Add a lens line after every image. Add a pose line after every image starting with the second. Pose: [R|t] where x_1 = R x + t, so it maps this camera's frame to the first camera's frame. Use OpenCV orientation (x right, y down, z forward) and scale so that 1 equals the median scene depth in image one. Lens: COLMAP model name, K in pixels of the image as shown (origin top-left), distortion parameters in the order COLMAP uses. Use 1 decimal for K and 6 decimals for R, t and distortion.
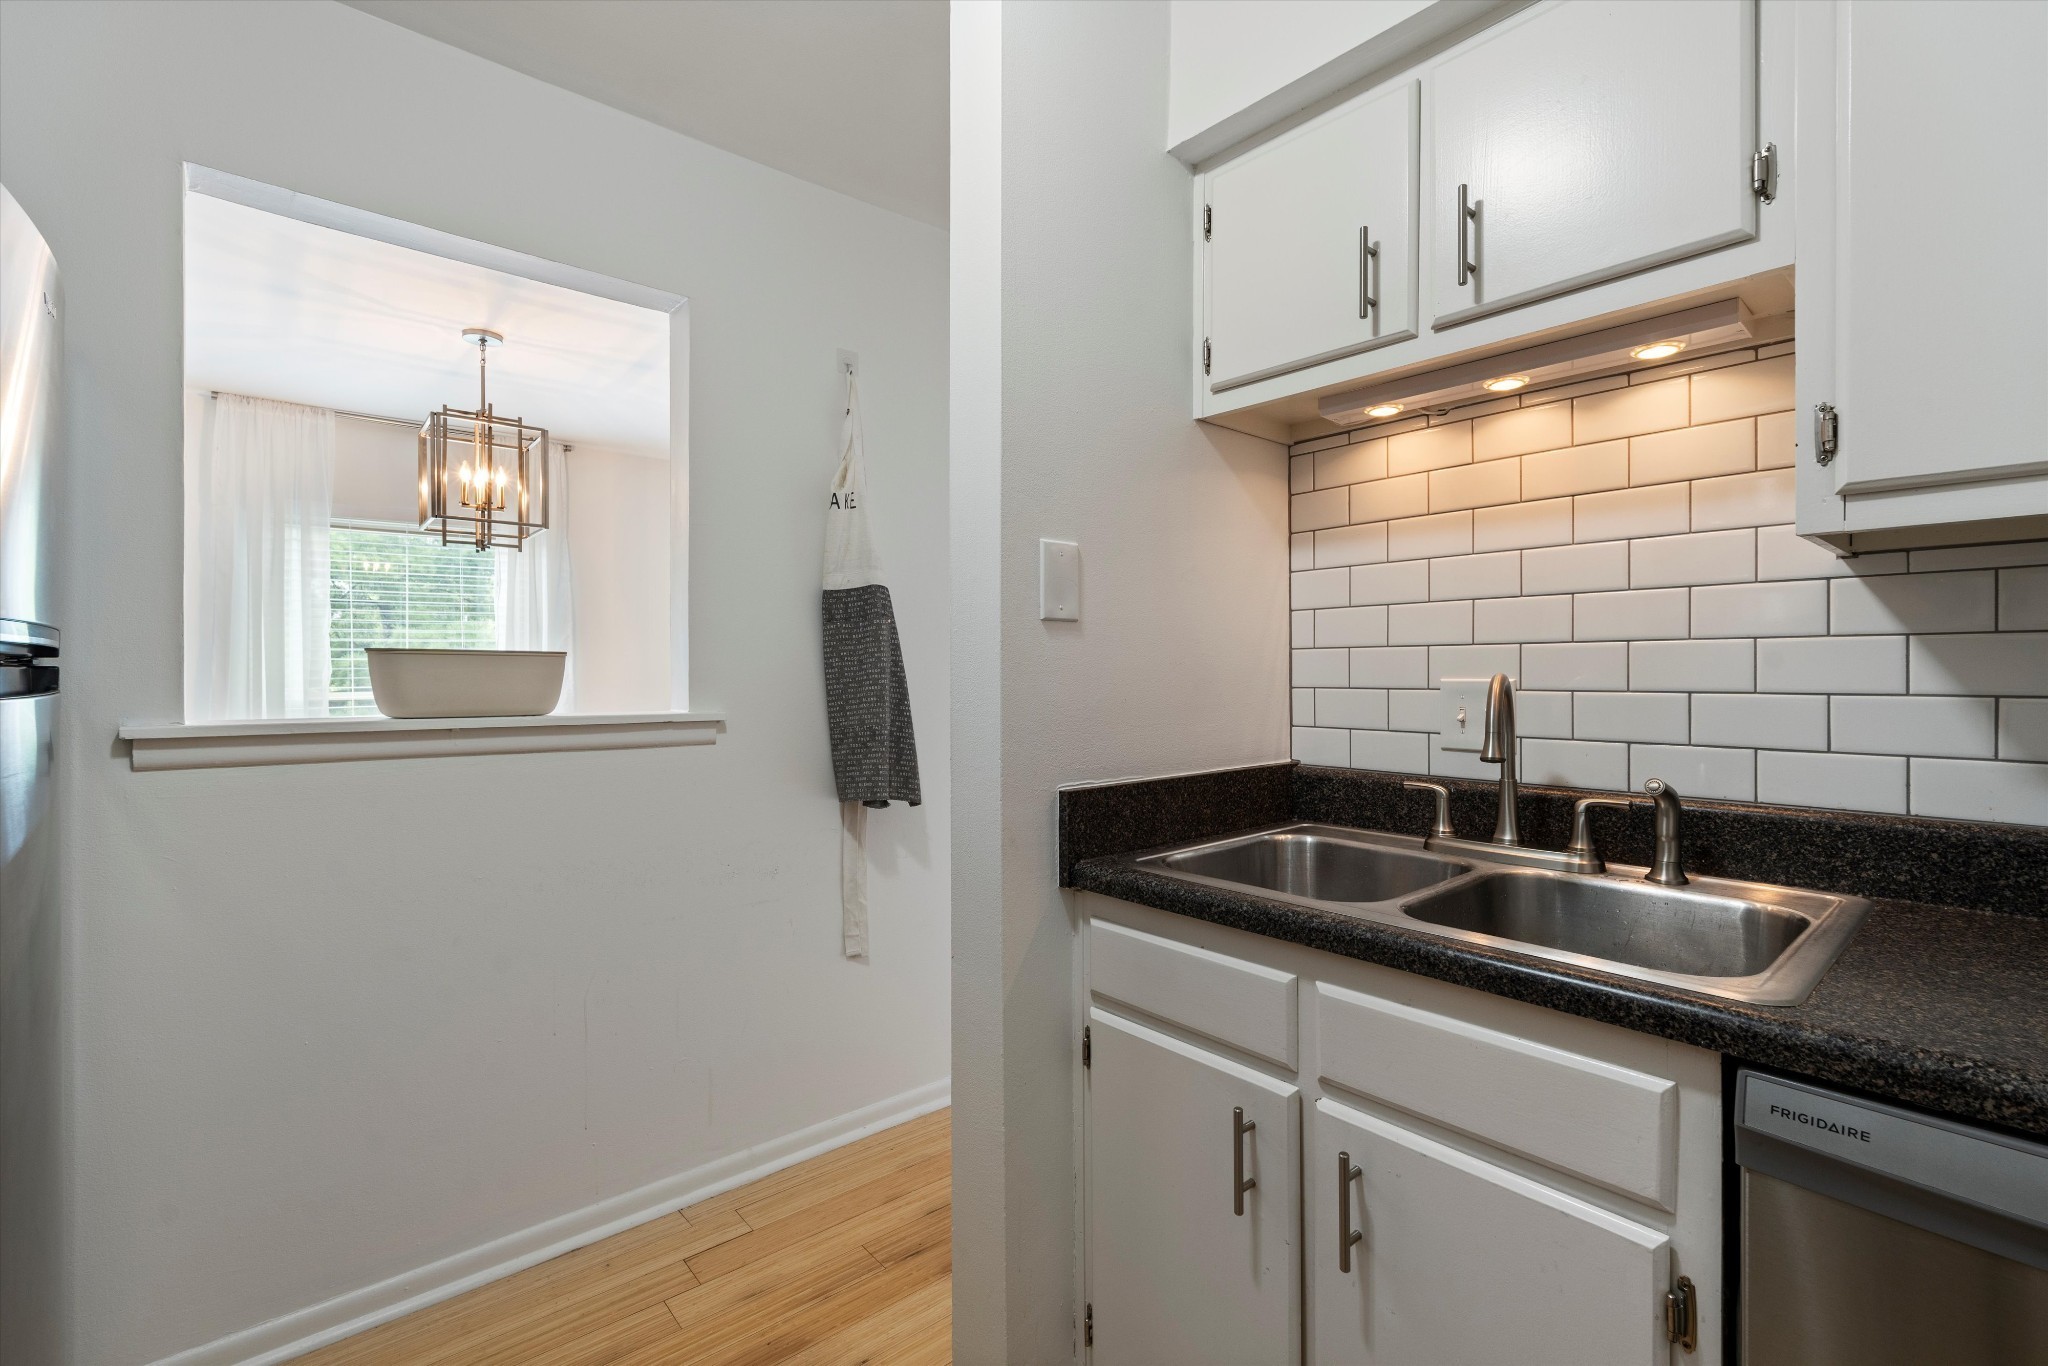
lens RADIAL K [[892.8, 0, 1022.6], [0, 892.8, 684.5], [0, 0, 1]] dist [-0.001600, 0.000132]
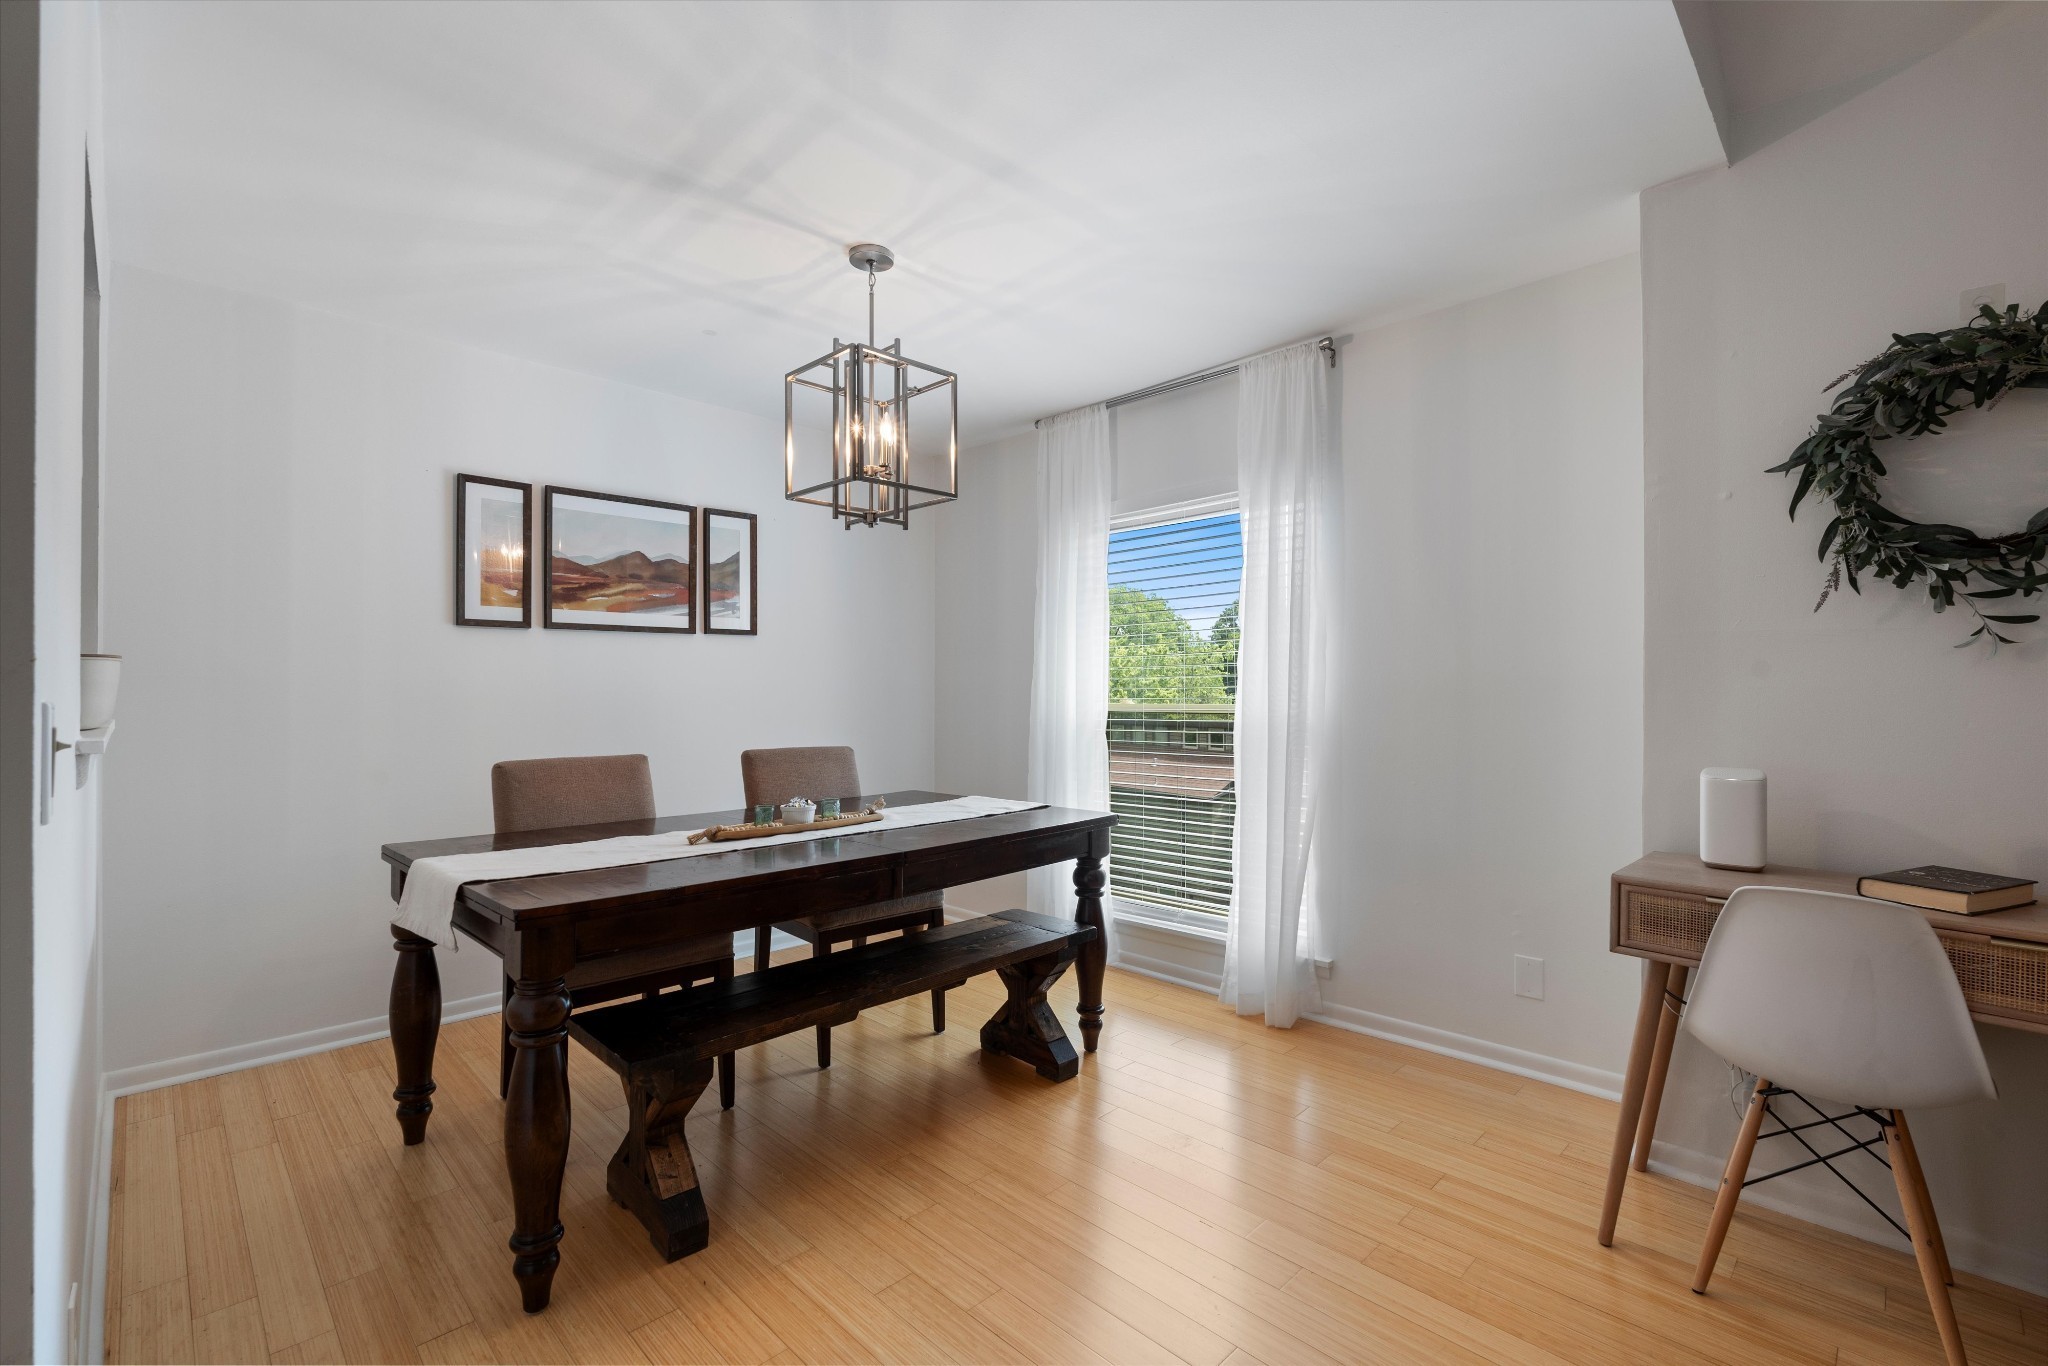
lens RADIAL K [[892.8, 0, 1022.6], [0, 892.8, 684.5], [0, 0, 1]] dist [-0.001600, 0.000132]
pose [[0.075392, -0.003189, -0.997149, 0.191117], [-0.006332, 0.999973, -0.003677, -0.010546], [0.997134, 0.006591, 0.075370, 1.091203]]
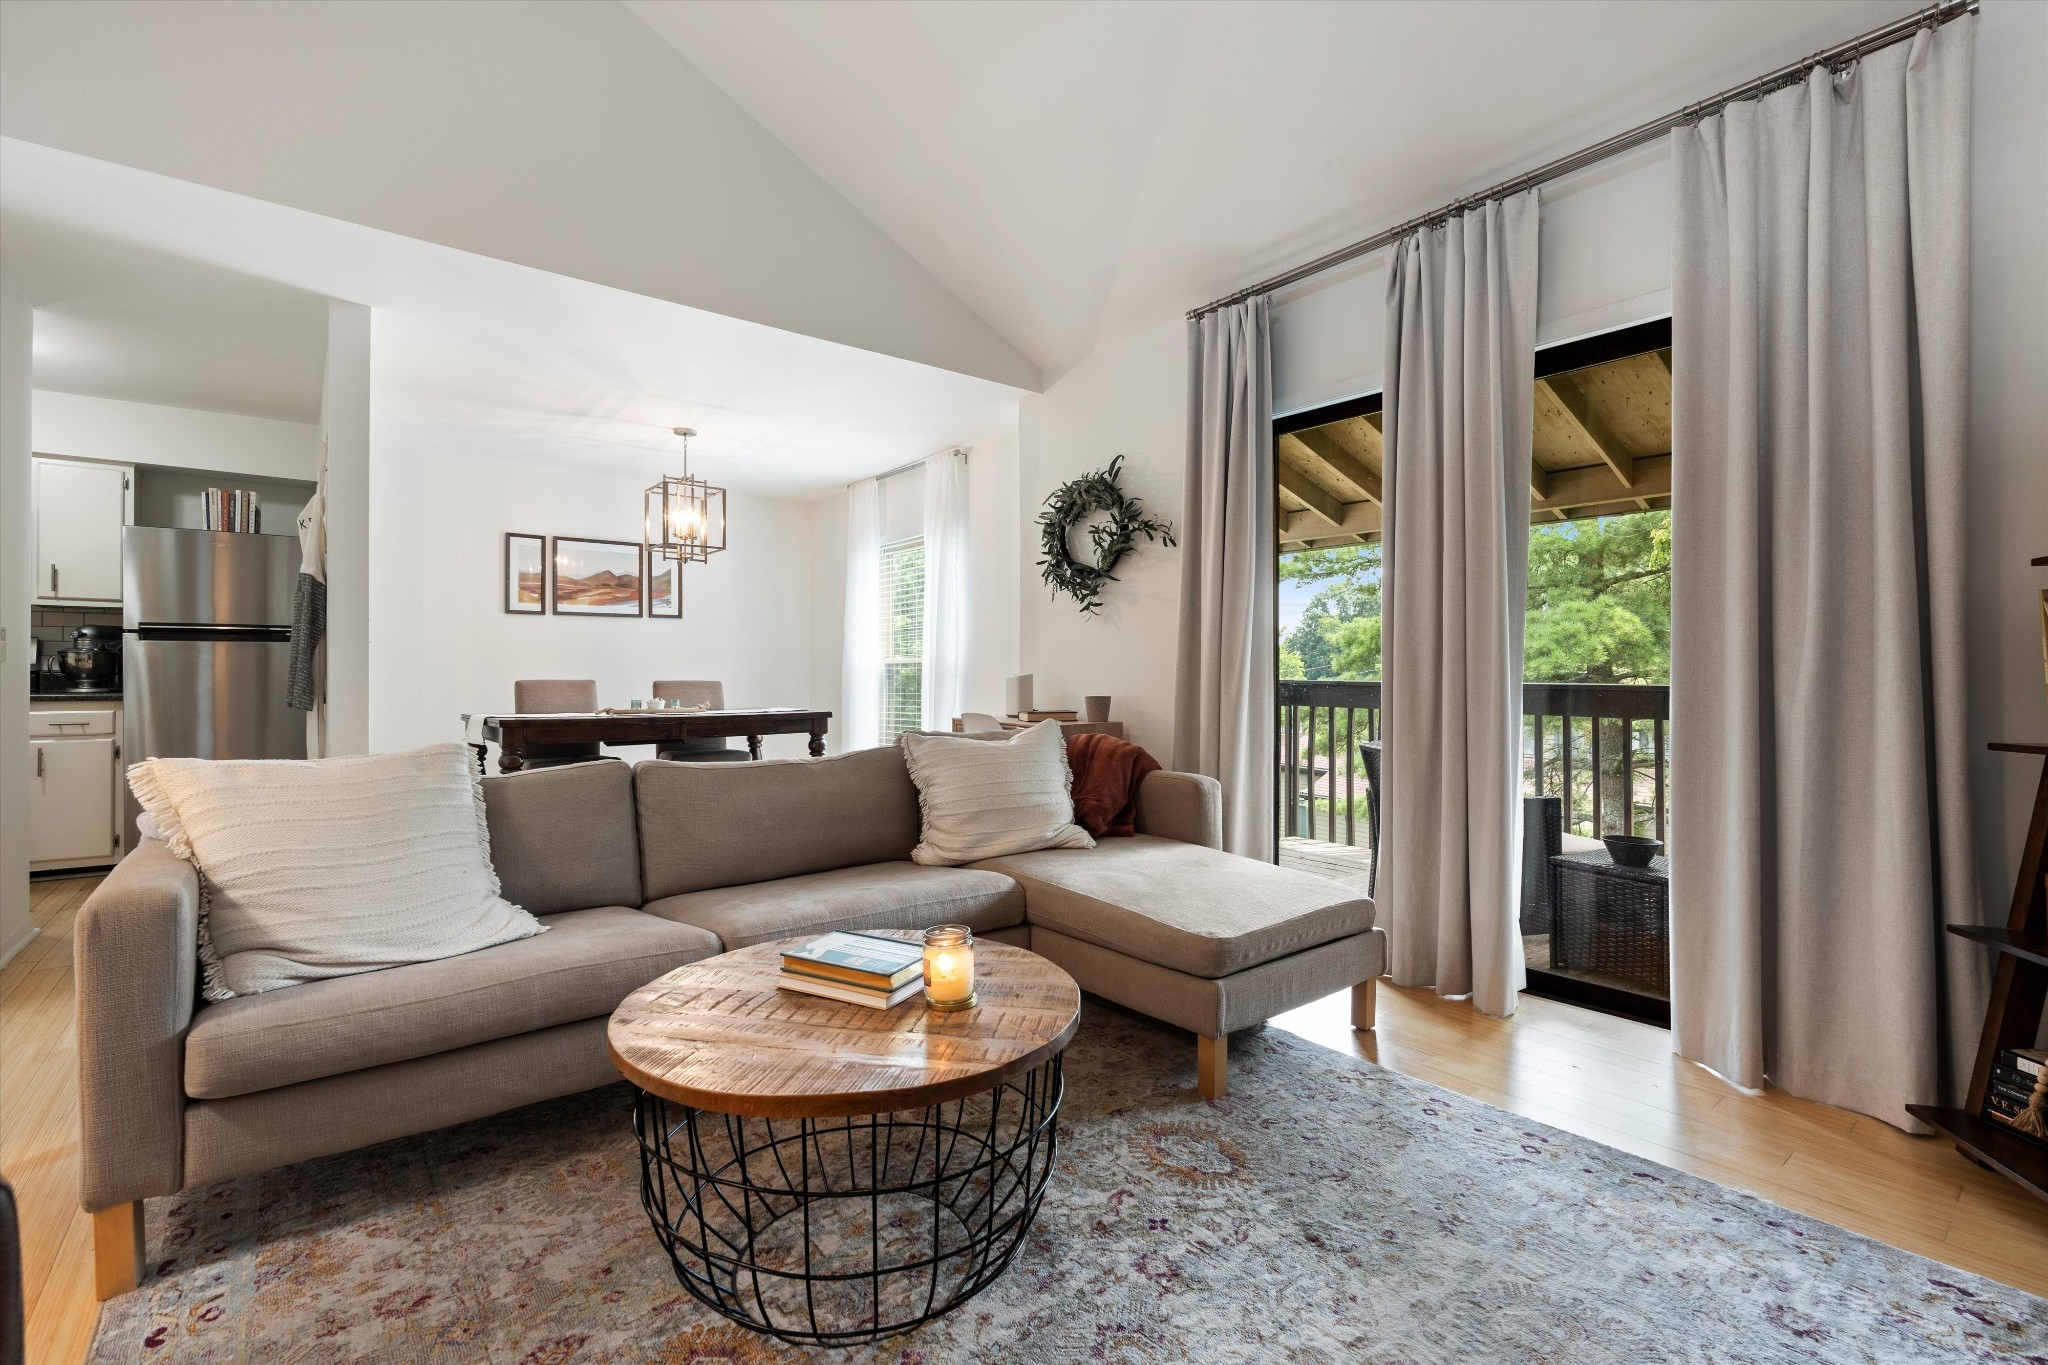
lens RADIAL K [[903.6, 0, 1025.8], [0, 903.6, 673.6], [0, 0, 1]] dist [-0.001147, -0.000083]
pose [[-0.025133, -0.002111, -0.999682, 1.028592], [-0.002782, 0.999994, -0.002041, 0.051589], [0.999680, 0.002730, -0.025139, 1.682970]]
